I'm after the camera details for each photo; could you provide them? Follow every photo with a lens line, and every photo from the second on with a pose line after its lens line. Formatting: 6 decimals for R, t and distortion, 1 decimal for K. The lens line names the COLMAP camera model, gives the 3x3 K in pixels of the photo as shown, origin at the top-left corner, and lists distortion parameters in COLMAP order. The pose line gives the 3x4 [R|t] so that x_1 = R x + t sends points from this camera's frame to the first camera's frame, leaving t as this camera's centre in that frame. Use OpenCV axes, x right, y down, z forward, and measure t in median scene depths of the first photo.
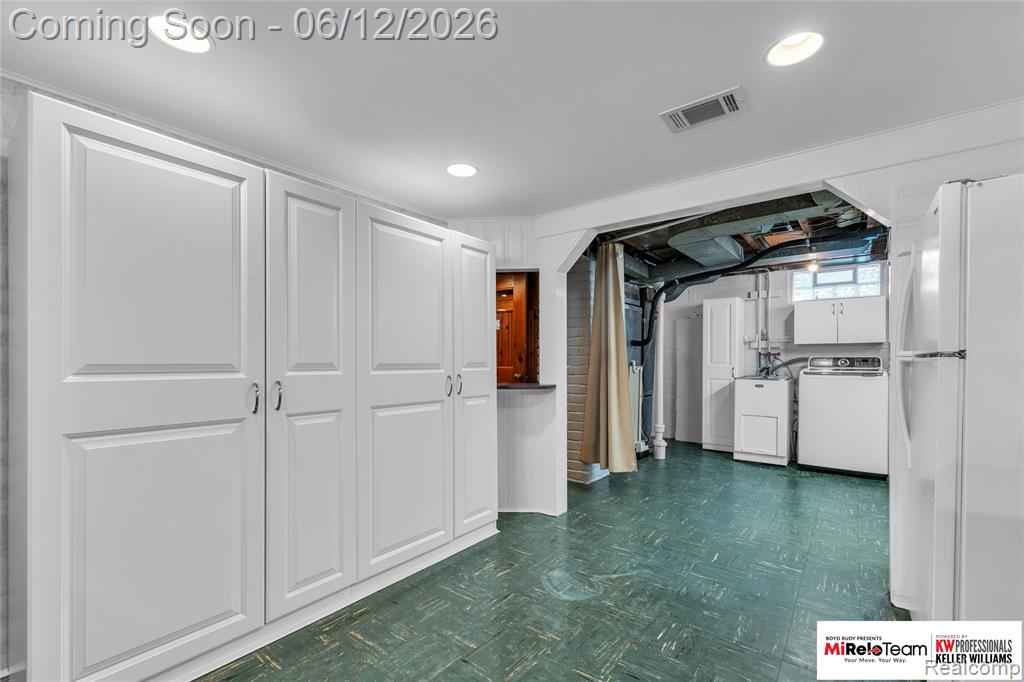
lens RADIAL K [[437.5, 0, 517.4], [0, 437.5, 362.4], [0, 0, 1]] dist [0.000062, -0.000007]
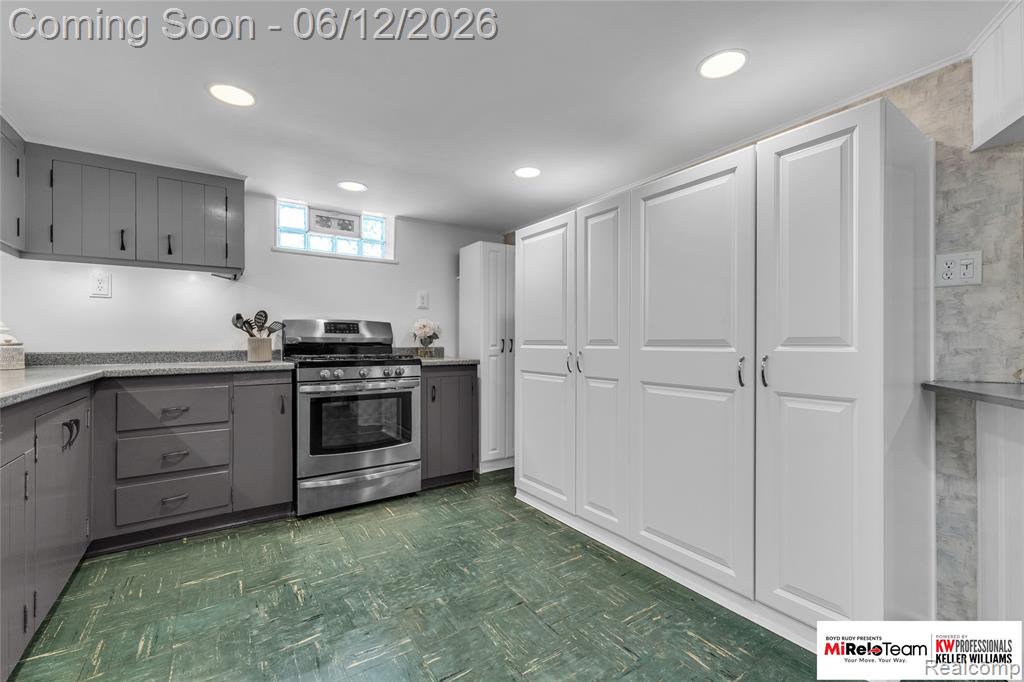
lens RADIAL K [[438.7, 0, 516.1], [0, 438.7, 341.9], [0, 0, 1]] dist [0.001727, 0.000179]
pose [[-0.310506, -0.000142, -0.950571, 0.450450], [-0.002230, 0.999997, 0.000579, 0.004696], [0.950569, 0.002300, -0.310505, 0.631231]]
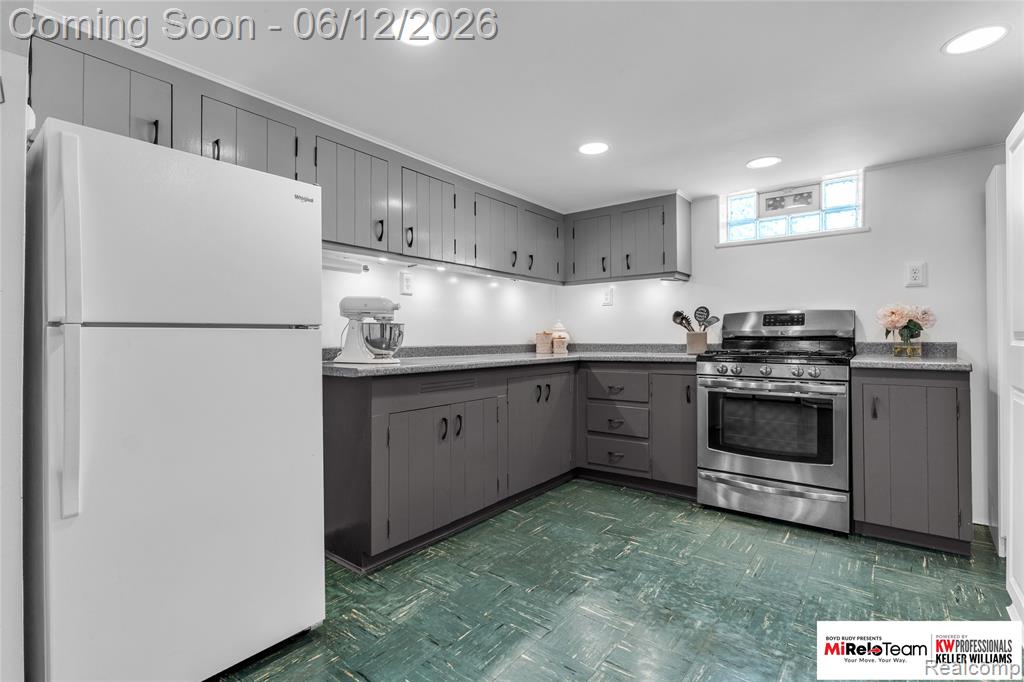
lens RADIAL K [[478.2, 0, 512.9], [0, 478.2, 336.5], [0, 0, 1]] dist [-0.002672, -0.000375]
pose [[-0.999867, 0.006143, 0.015078, 0.164630], [0.006181, 0.999978, 0.002479, 0.002476], [-0.015063, 0.002572, -0.999883, 0.904670]]
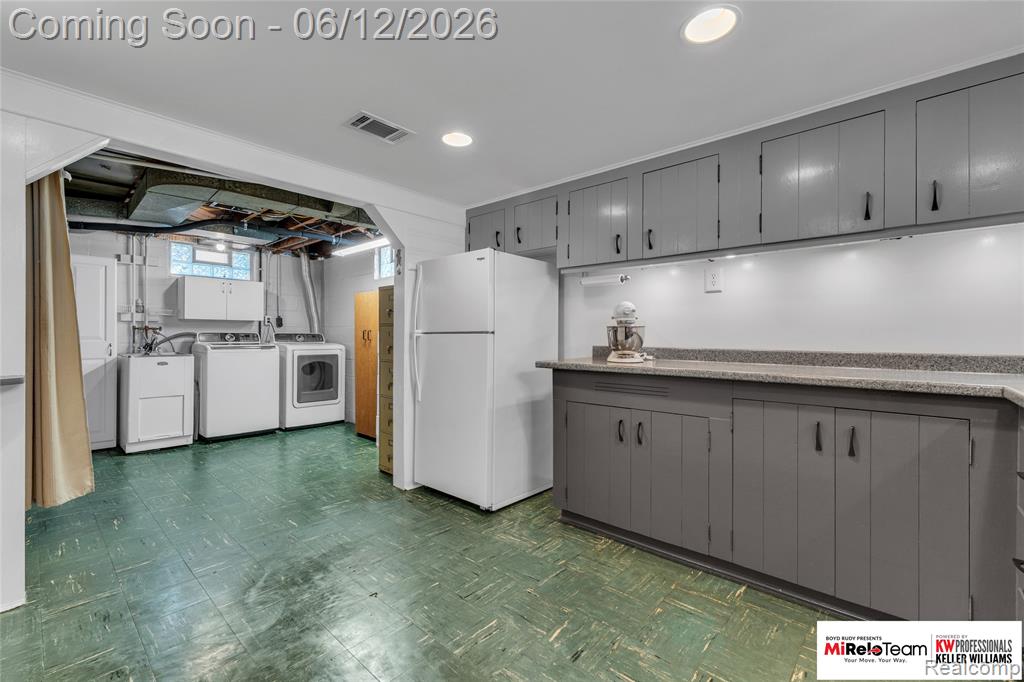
lens RADIAL K [[433.6, 0, 512.4], [0, 433.6, 337.2], [0, 0, 1]] dist [0.001612, 0.000206]
pose [[0.083520, 0.000691, 0.996506, -0.391148], [0.001735, 0.999998, -0.000839, 0.002046], [-0.996505, 0.001799, 0.083518, 0.284966]]
